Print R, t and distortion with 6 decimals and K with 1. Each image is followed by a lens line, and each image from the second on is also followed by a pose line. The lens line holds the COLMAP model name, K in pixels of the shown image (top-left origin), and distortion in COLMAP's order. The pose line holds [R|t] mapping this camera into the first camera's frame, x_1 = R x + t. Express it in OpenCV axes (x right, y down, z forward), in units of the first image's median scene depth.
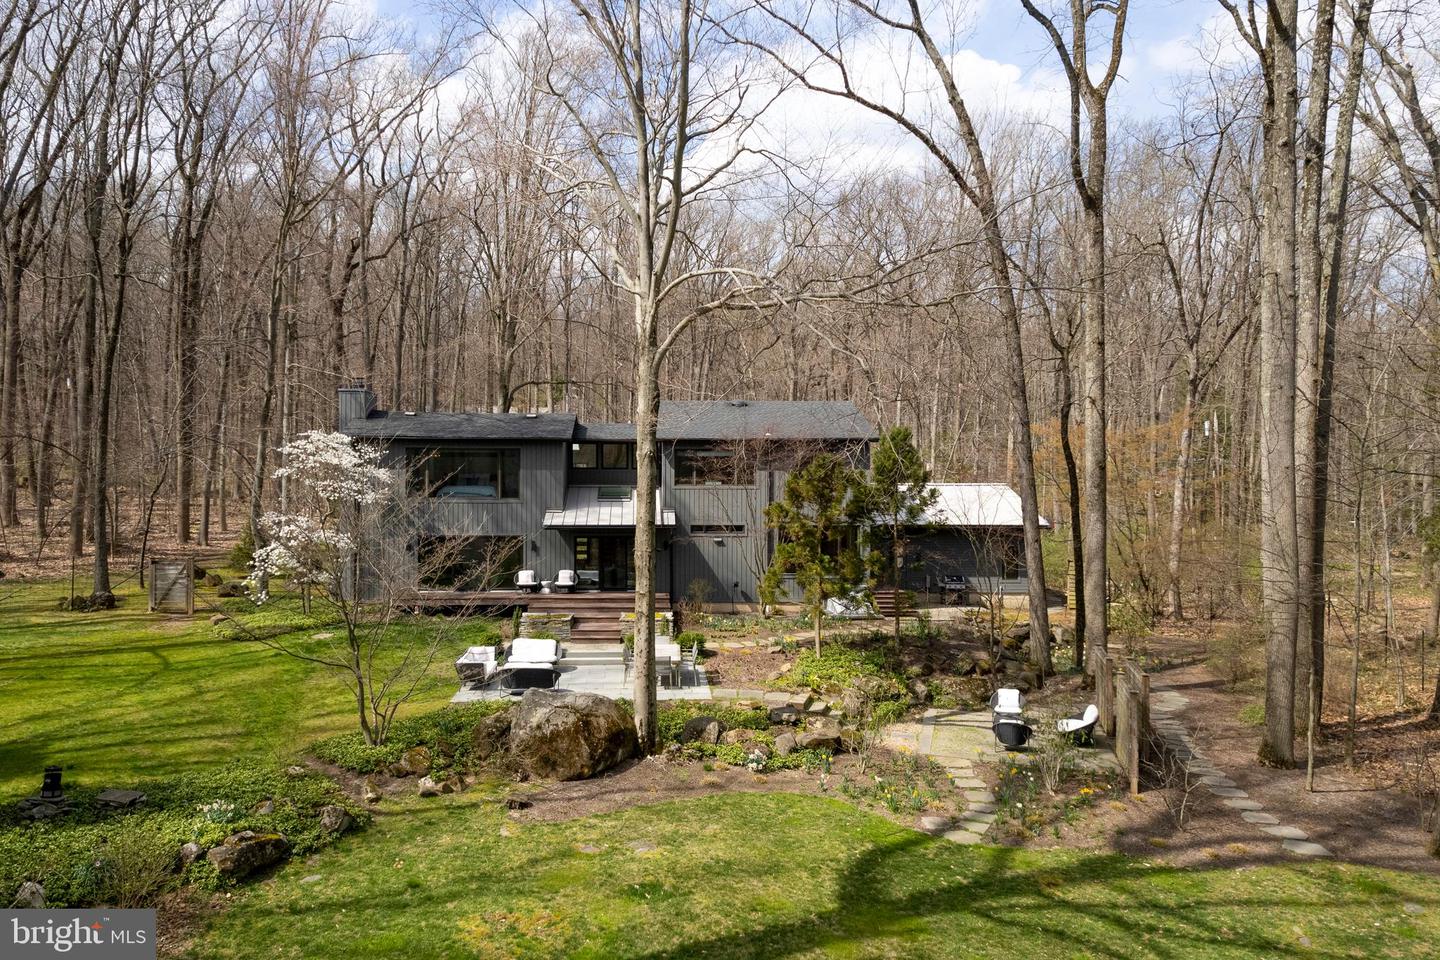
lens RADIAL K [[907.2, 0, 704.4], [0, 907.2, 478.7], [0, 0, 1]] dist [-0.000761, -0.000009]
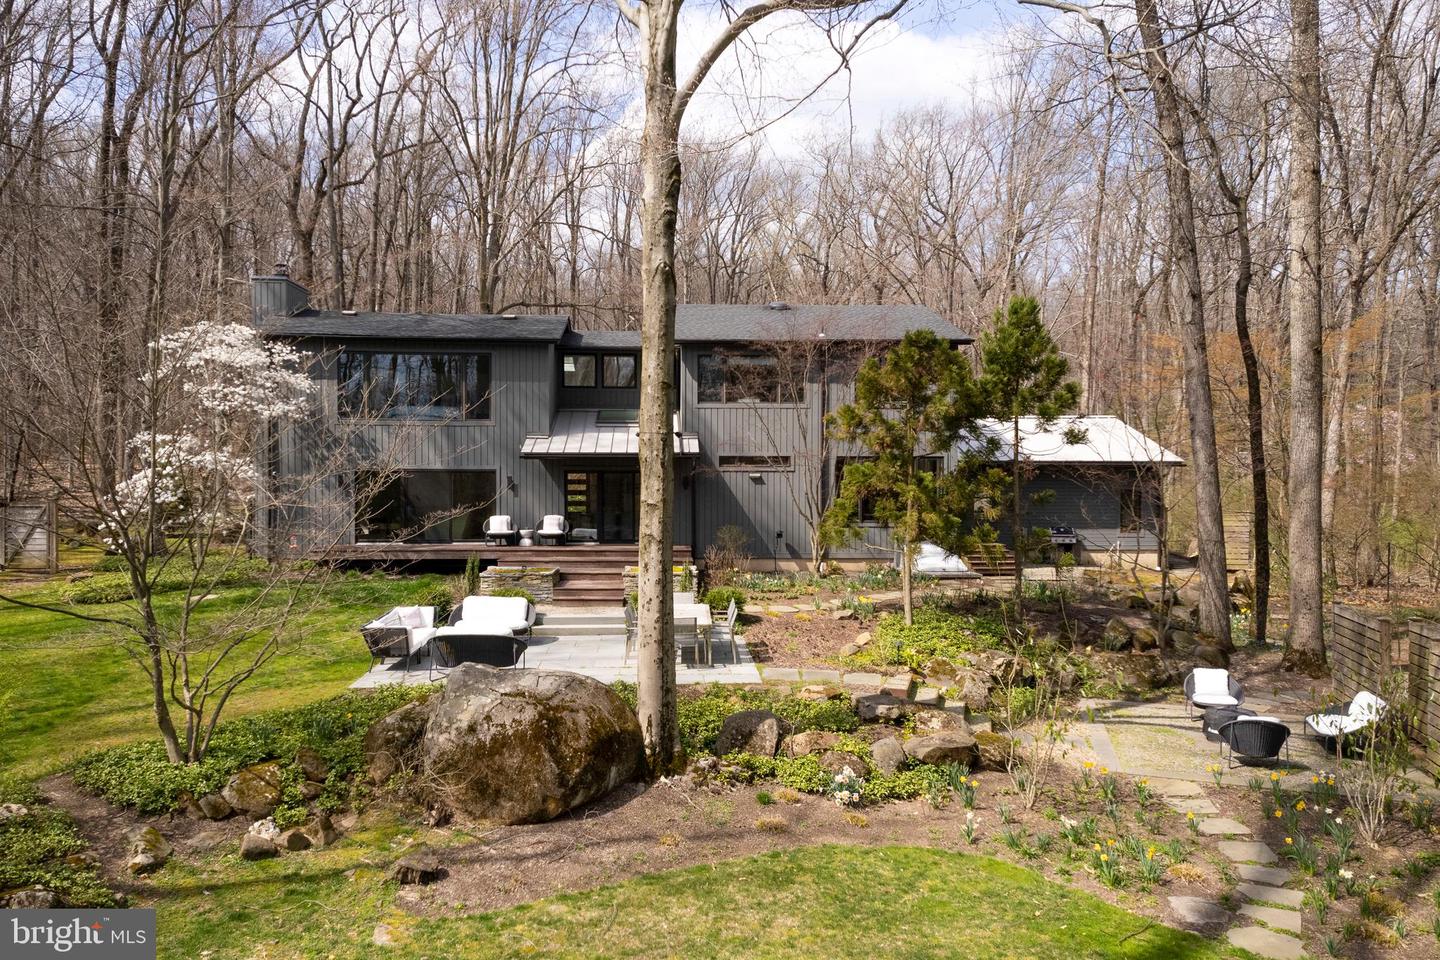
lens RADIAL K [[916.6, 0, 720.0], [0, 916.6, 480.0], [0, 0, 1]] dist [0.004762, -0.001601]
pose [[0.999999, -0.000755, -0.000689, -0.020935], [0.000763, 0.999927, 0.012098, 0.093847], [0.000680, -0.012099, 0.999927, 0.362455]]
